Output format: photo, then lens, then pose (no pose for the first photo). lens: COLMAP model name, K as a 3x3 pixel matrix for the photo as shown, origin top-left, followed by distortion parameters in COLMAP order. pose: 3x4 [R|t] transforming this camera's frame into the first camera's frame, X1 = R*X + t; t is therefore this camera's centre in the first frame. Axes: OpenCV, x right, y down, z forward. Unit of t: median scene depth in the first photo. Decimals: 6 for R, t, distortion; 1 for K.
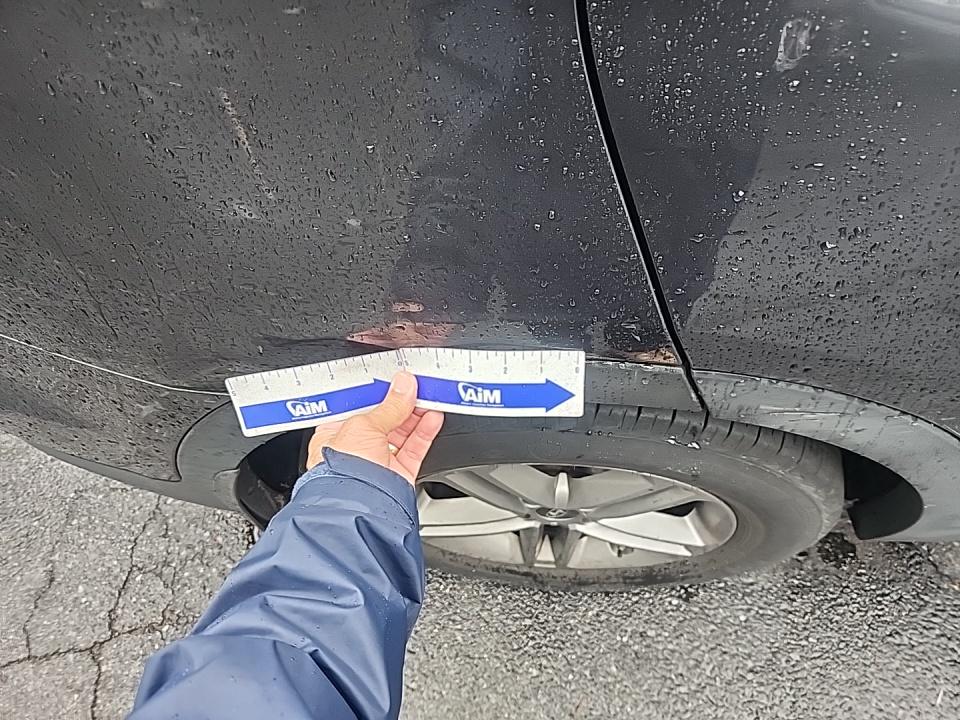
lens RADIAL K [[664.6, 0, 478.2], [0, 664.6, 359.2], [0, 0, 1]] dist [0.040184, -0.035592]
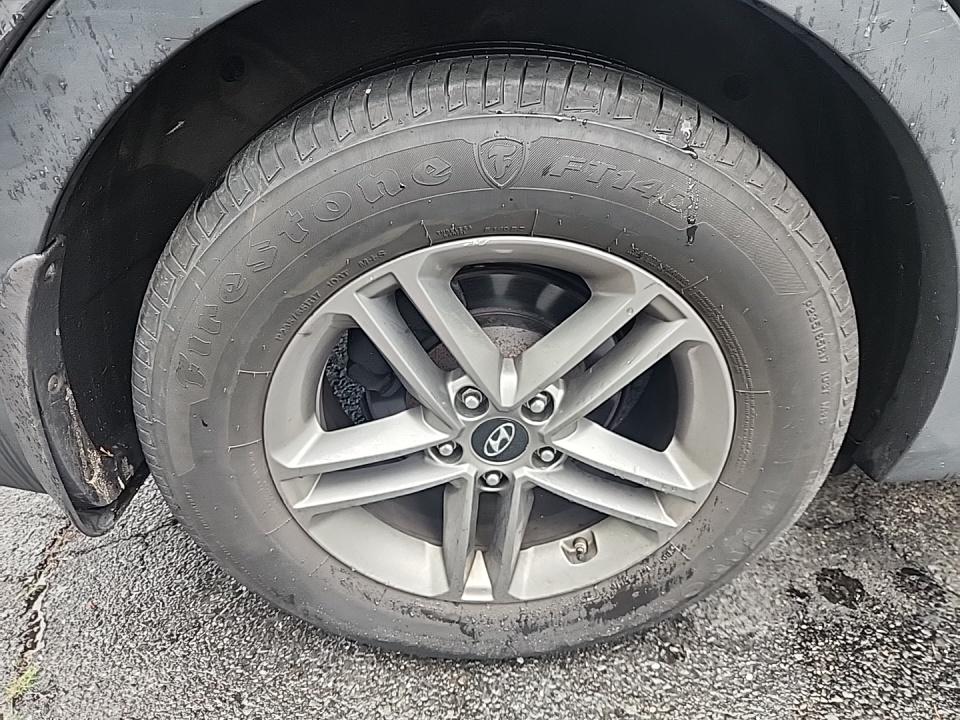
lens RADIAL K [[664.6, 0, 476.0], [0, 664.6, 354.2], [0, 0, 1]] dist [0.040184, -0.035592]
pose [[0.987304, 0.044929, 0.152353, -0.020417], [0.029474, 0.890684, -0.453666, 0.396019], [-0.156081, 0.452397, 0.878052, 0.257800]]
